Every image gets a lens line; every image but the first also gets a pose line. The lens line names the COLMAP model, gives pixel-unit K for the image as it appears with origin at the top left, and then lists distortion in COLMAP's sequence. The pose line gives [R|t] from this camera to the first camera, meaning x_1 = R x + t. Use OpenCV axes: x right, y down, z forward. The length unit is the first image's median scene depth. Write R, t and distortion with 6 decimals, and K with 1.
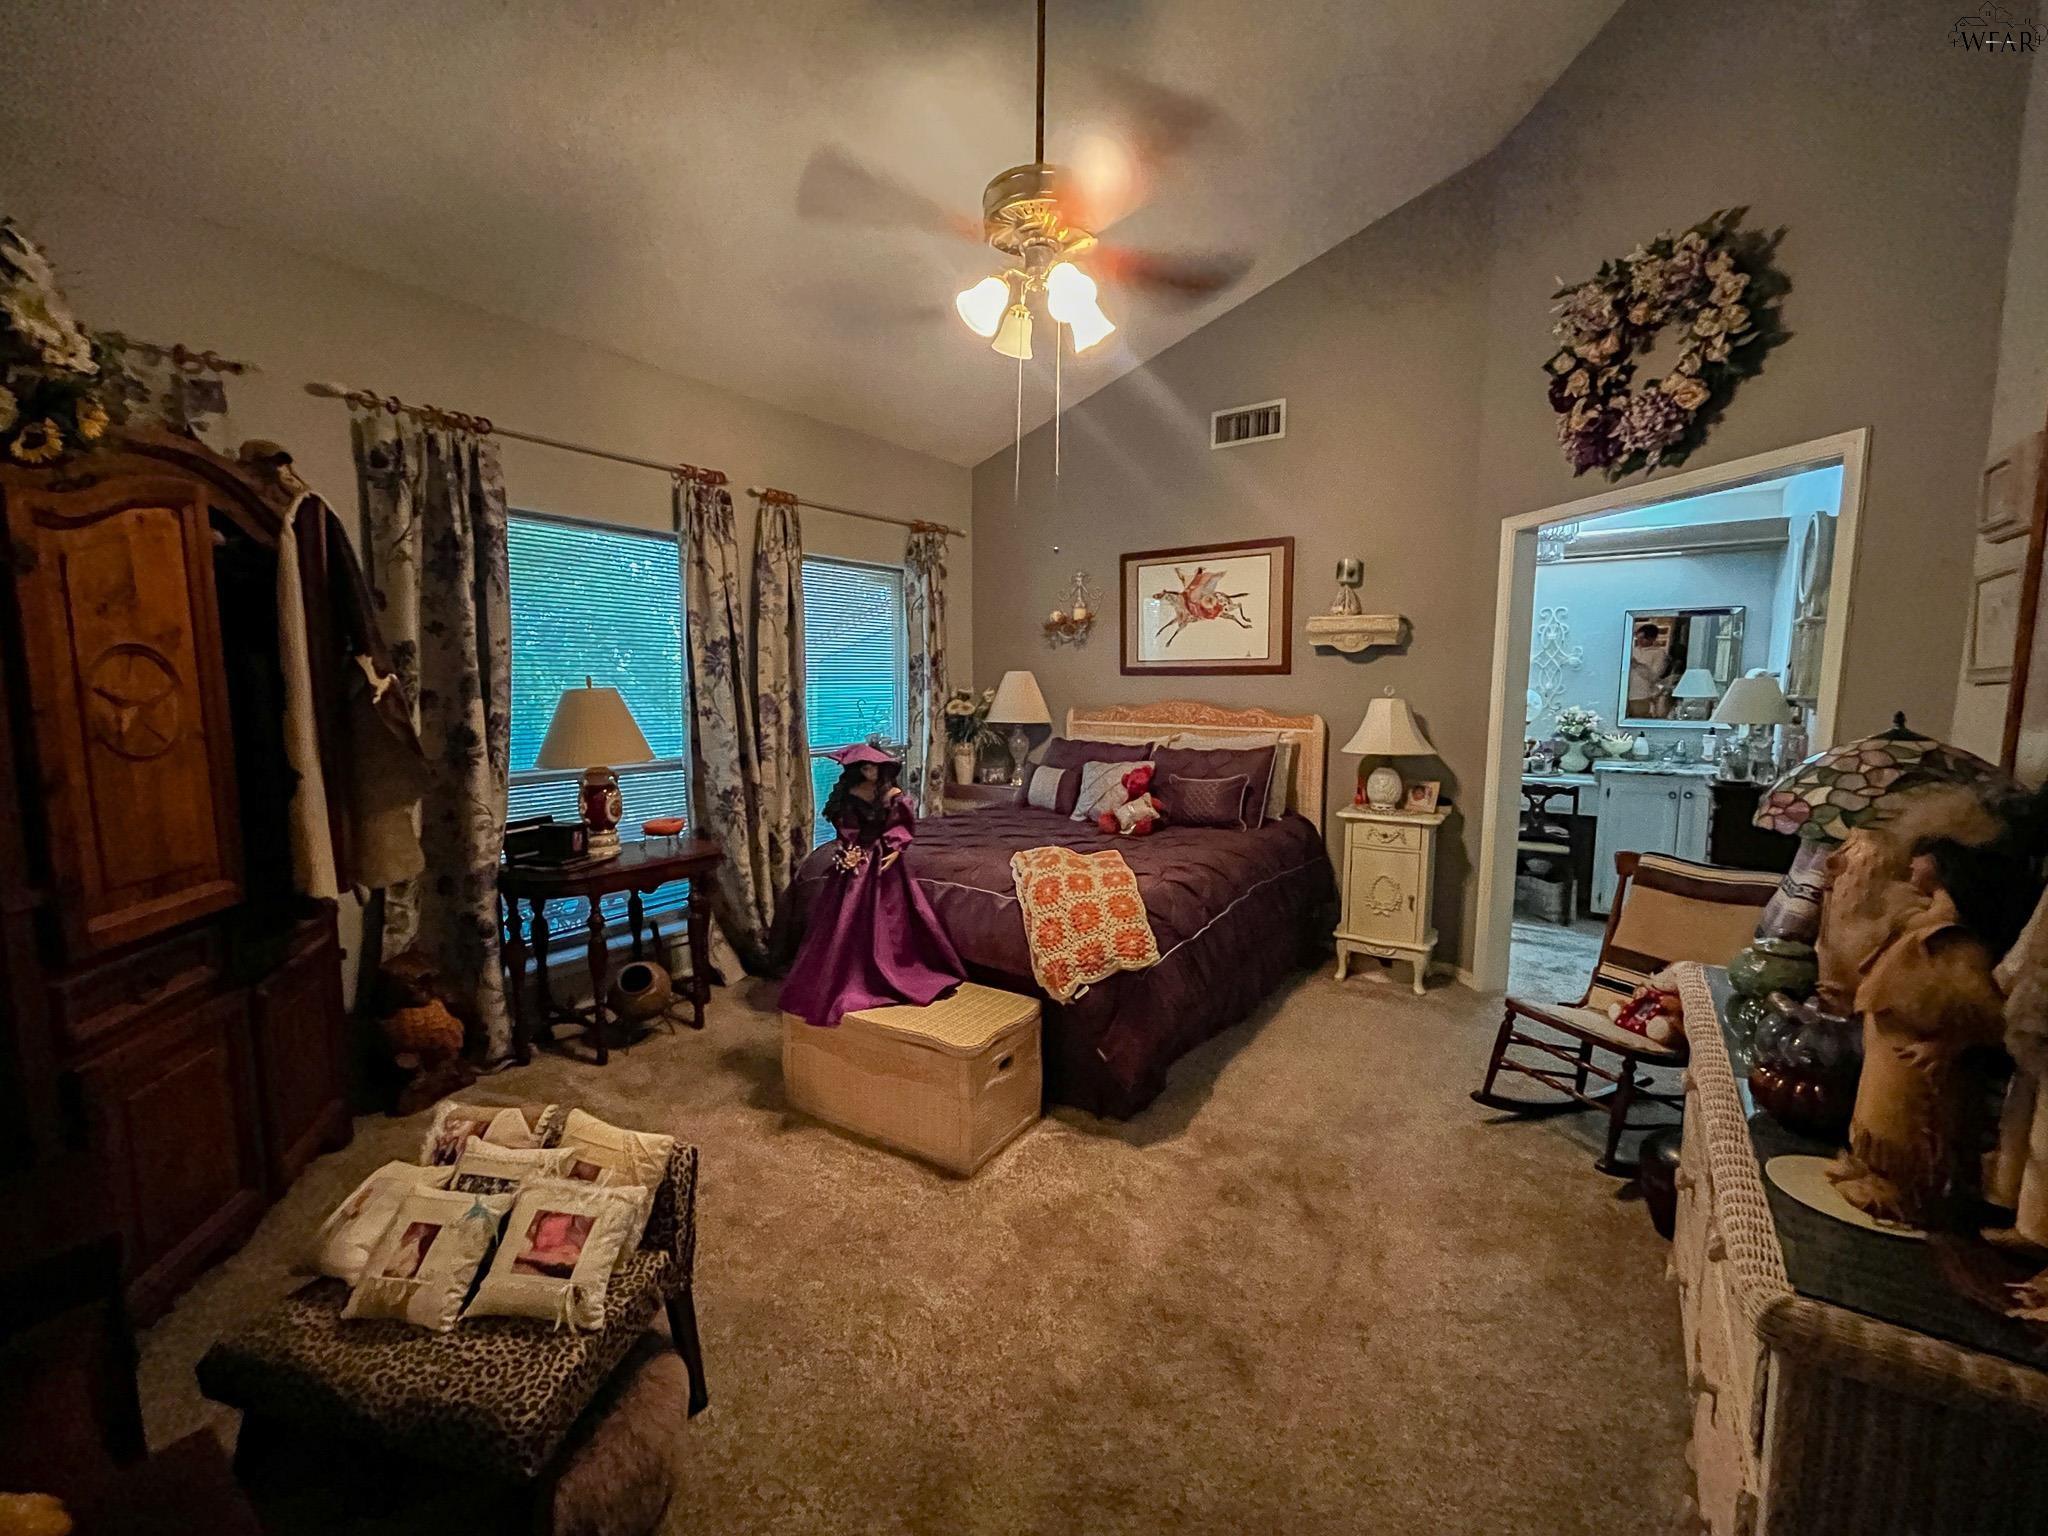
lens RADIAL K [[840.9, 0, 1022.5], [0, 840.9, 763.9], [0, 0, 1]] dist [-0.002459, -0.000067]
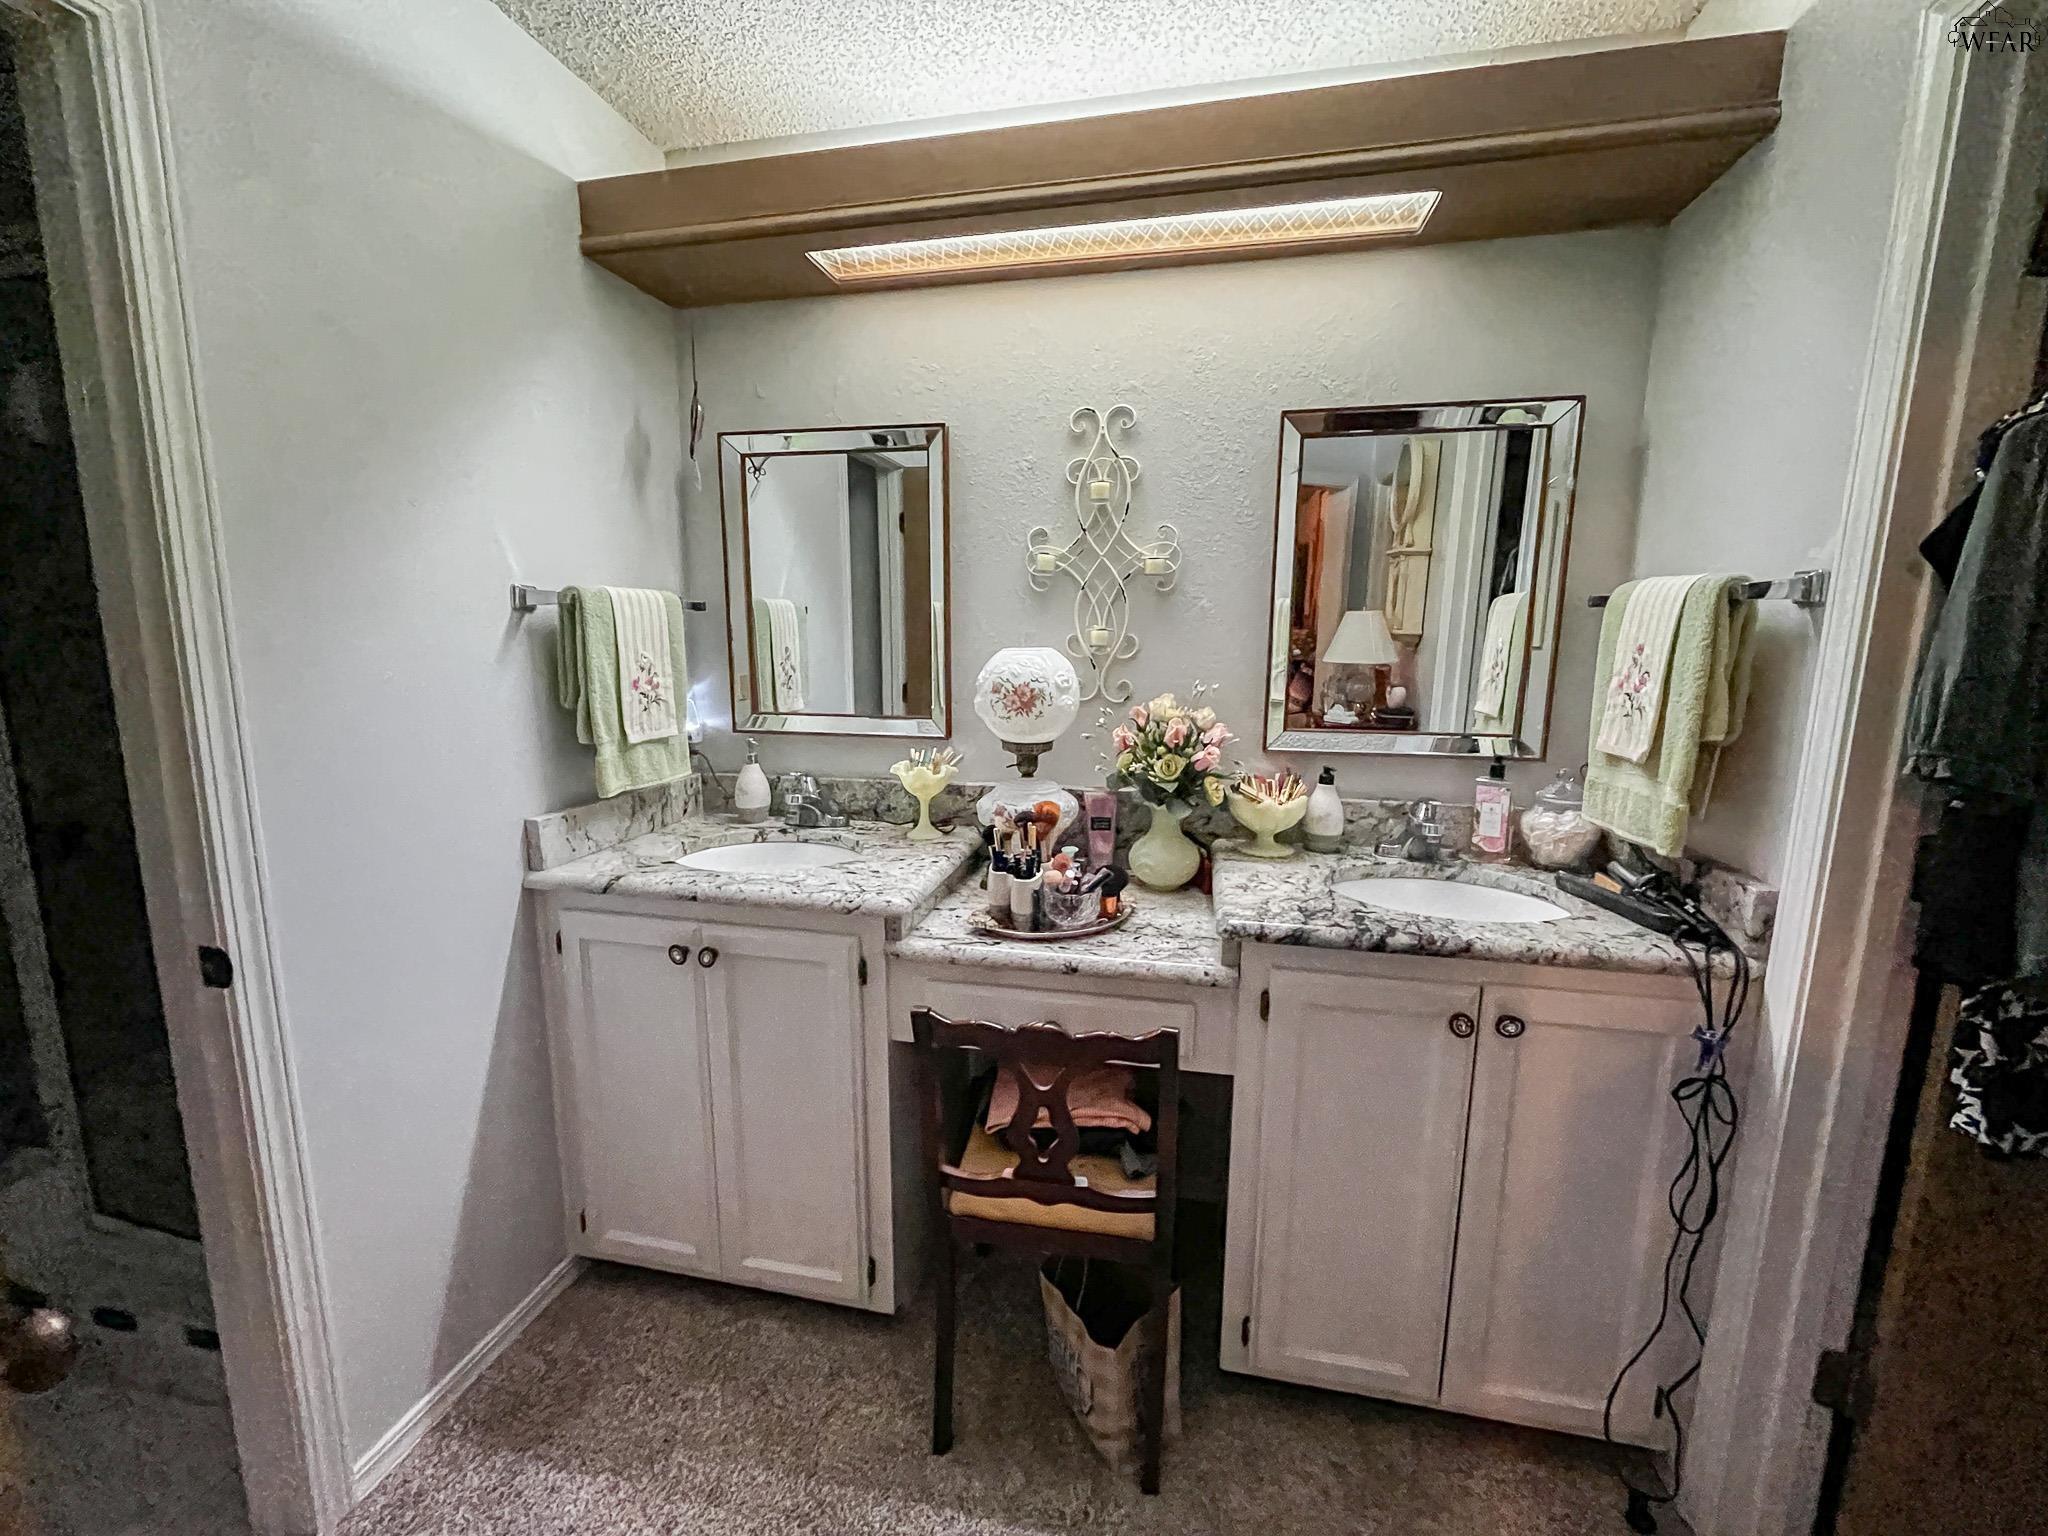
lens RADIAL K [[840.9, 0, 1022.5], [0, 840.9, 763.9], [0, 0, 1]] dist [-0.002459, -0.000067]
pose [[0.918033, -0.055511, 0.392599, 0.537445], [0.034335, 0.997562, 0.060762, -0.072976], [-0.395015, -0.042301, 0.917700, 0.809313]]
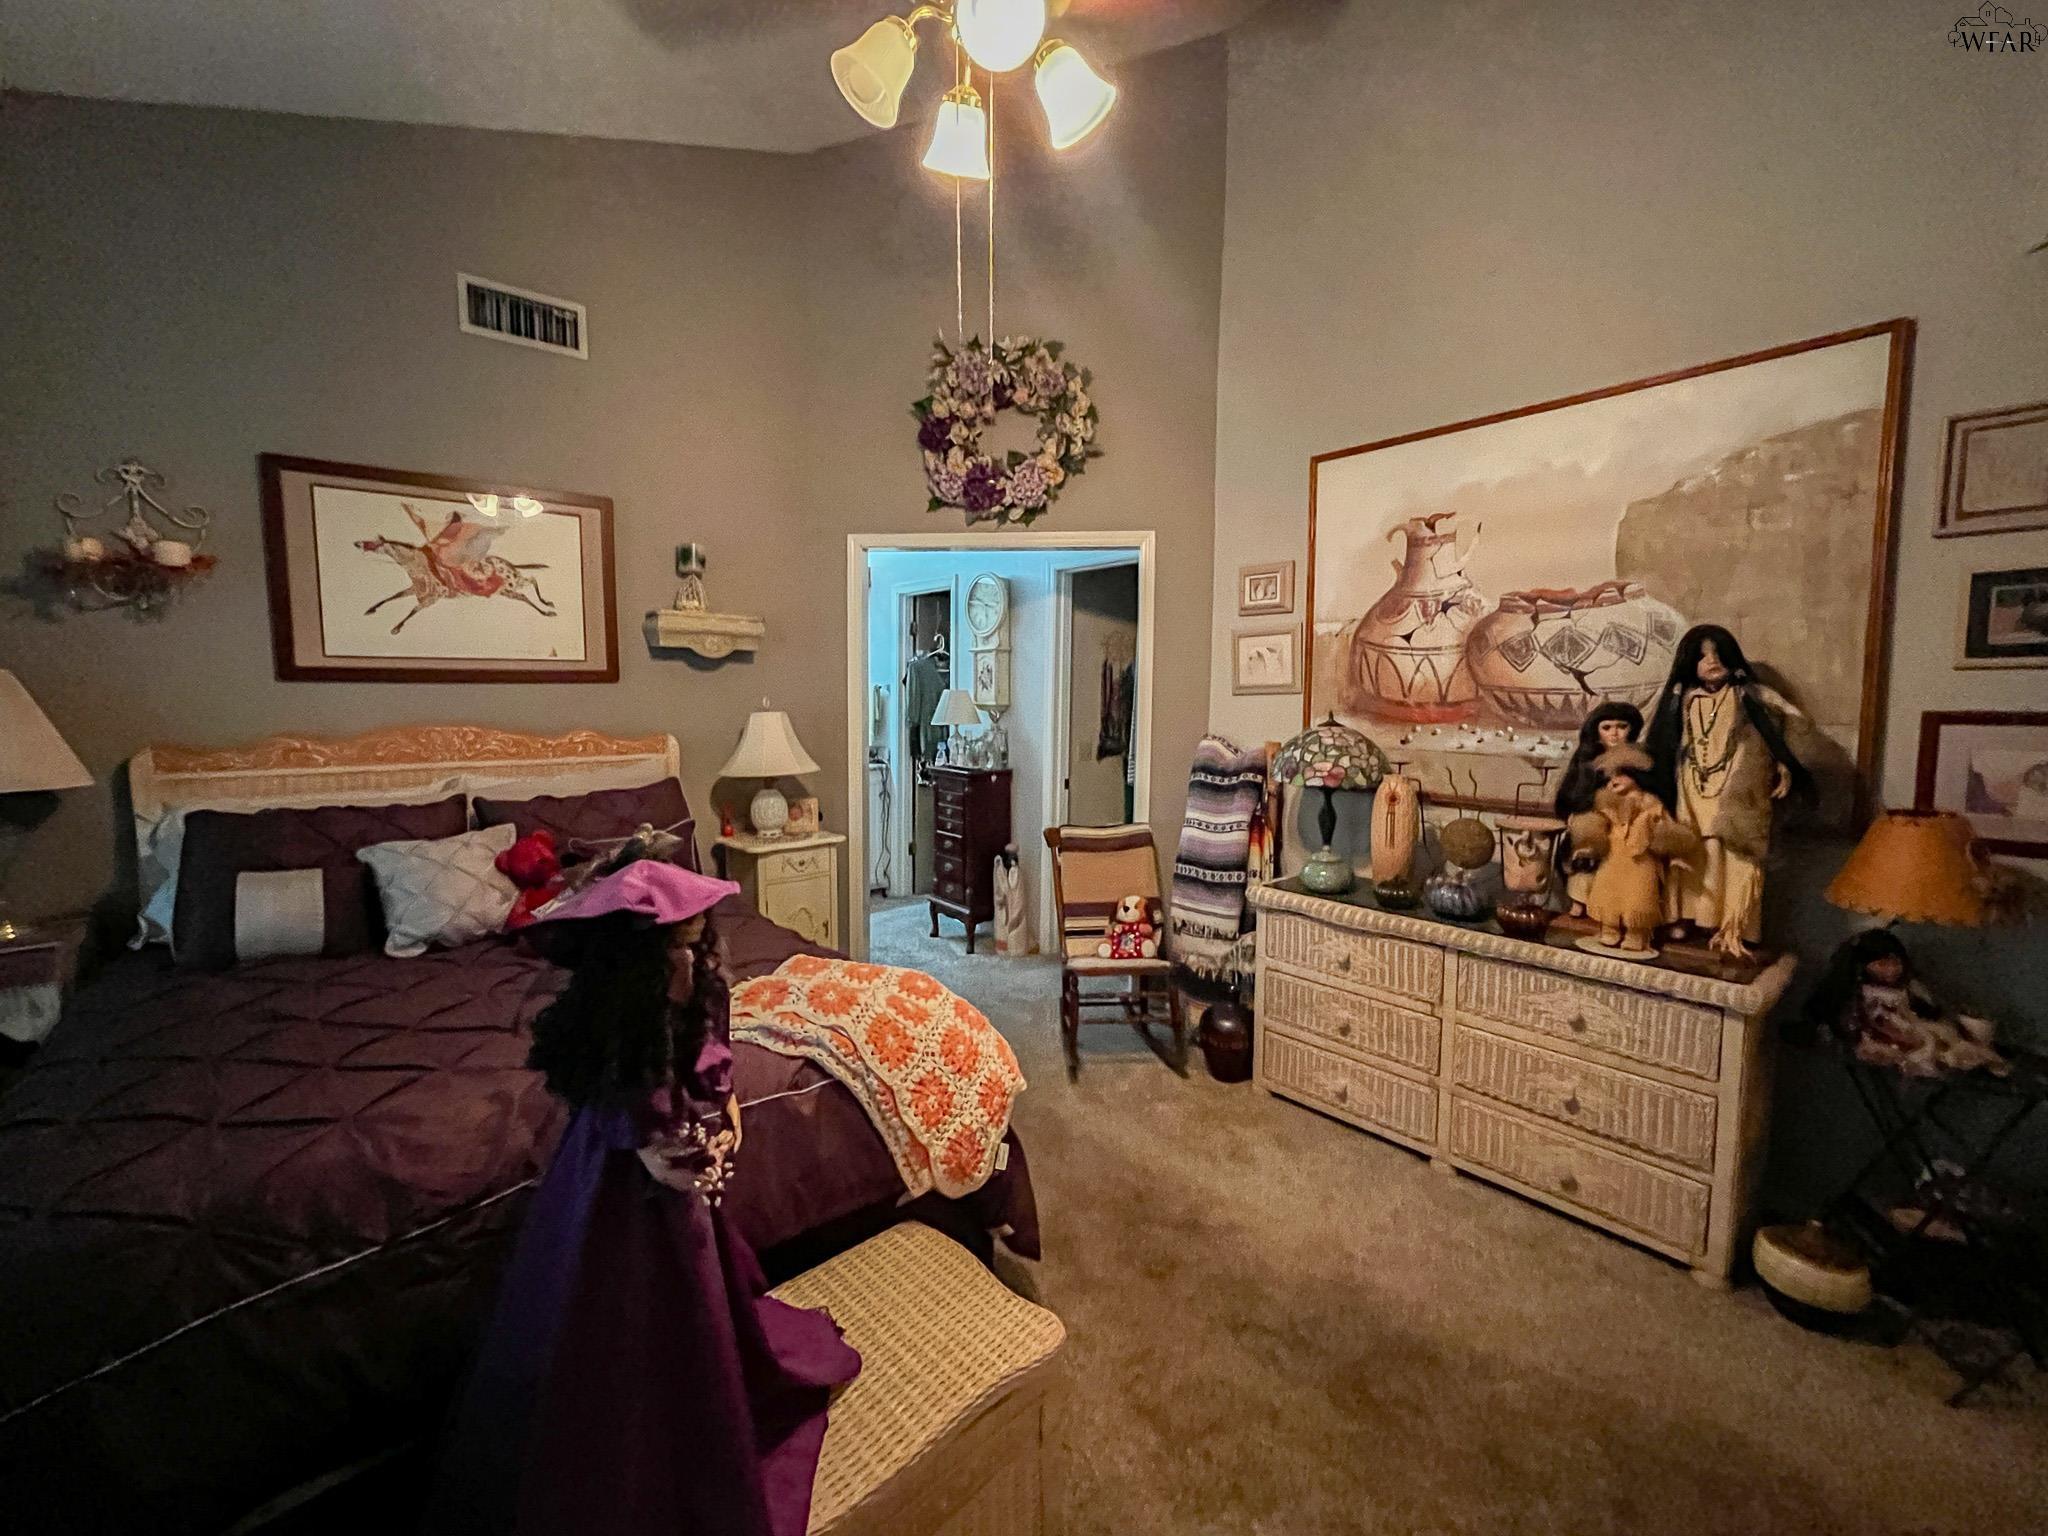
lens RADIAL K [[840.9, 0, 1022.5], [0, 840.9, 763.9], [0, 0, 1]] dist [-0.002459, -0.000067]
pose [[0.250685, -0.083305, 0.964478, -0.308876], [0.092944, 0.993759, 0.061676, -0.045214], [-0.963597, 0.074182, 0.256863, 0.444075]]
